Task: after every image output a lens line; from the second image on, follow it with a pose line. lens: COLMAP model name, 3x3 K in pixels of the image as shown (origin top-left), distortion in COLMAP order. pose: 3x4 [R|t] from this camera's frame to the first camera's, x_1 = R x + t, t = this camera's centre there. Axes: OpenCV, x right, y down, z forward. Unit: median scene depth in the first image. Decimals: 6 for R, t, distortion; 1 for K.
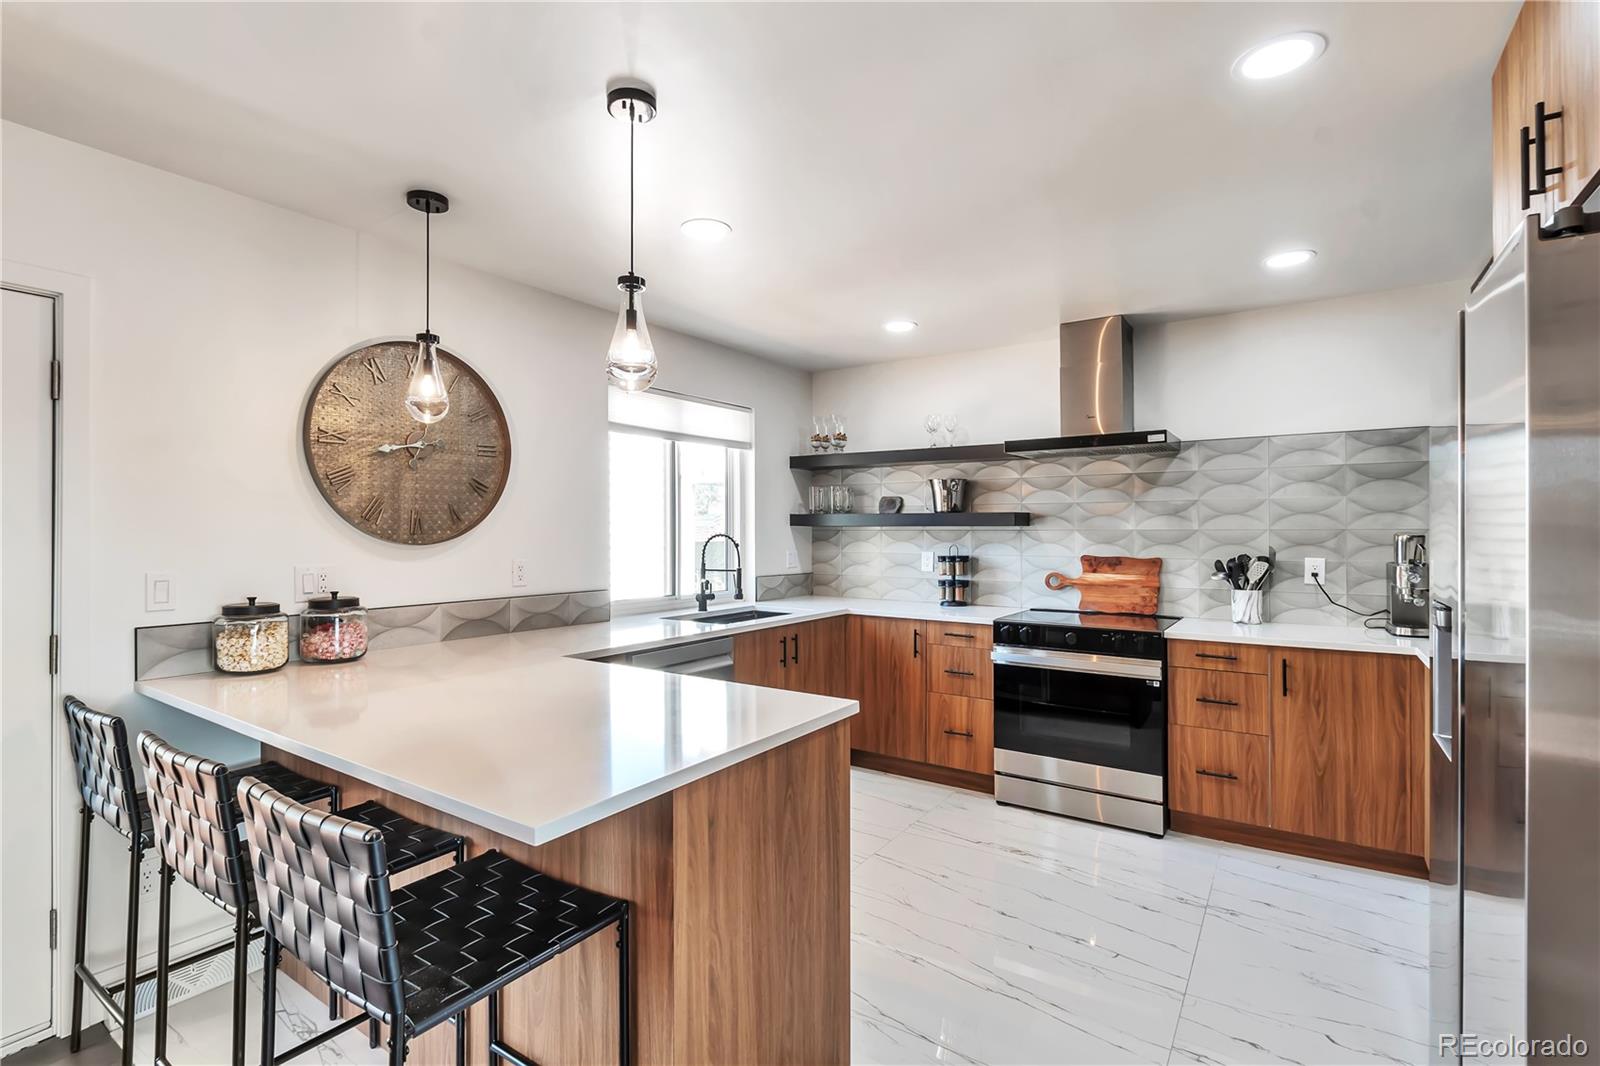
lens RADIAL K [[734.0, 0, 797.4], [0, 734.0, 529.9], [0, 0, 1]] dist [0.004886, 0.000497]
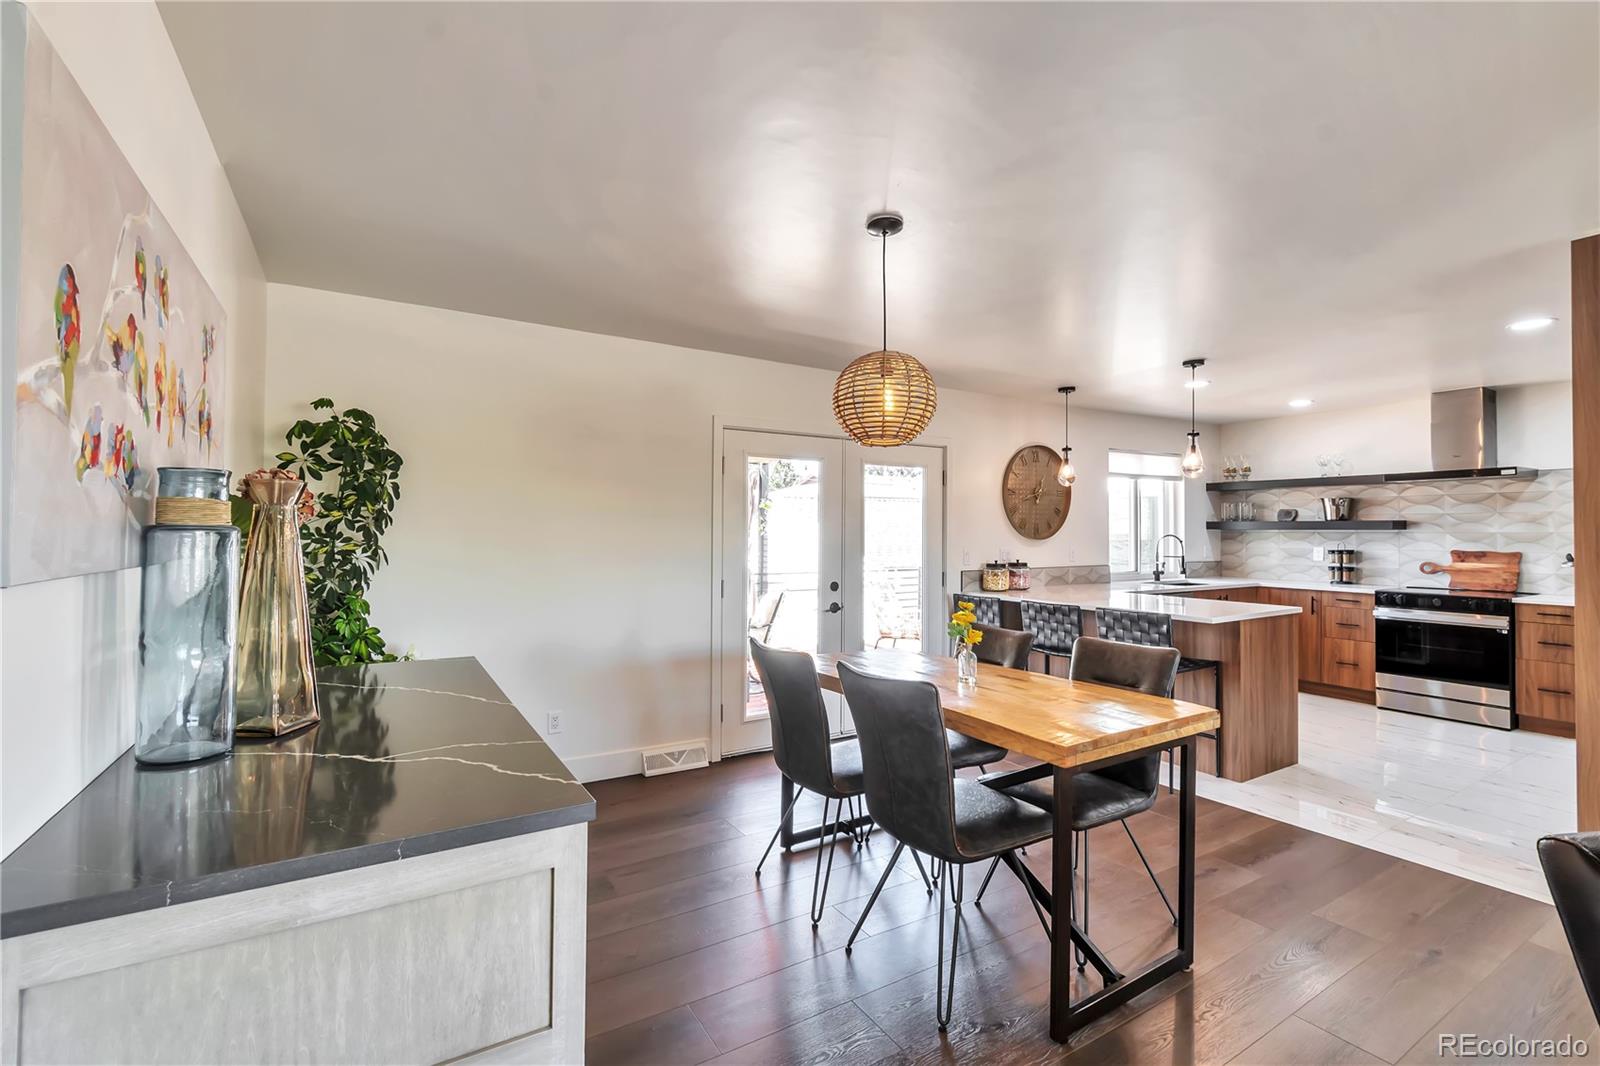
lens RADIAL K [[704.3, 0, 801.0], [0, 704.3, 529.7], [0, 0, 1]] dist [0.002049, -0.002161]
pose [[0.911505, -0.001012, -0.411287, -0.213454], [0.000394, 0.999999, -0.001589, -0.003795], [0.411288, 0.001286, 0.911504, -0.807811]]
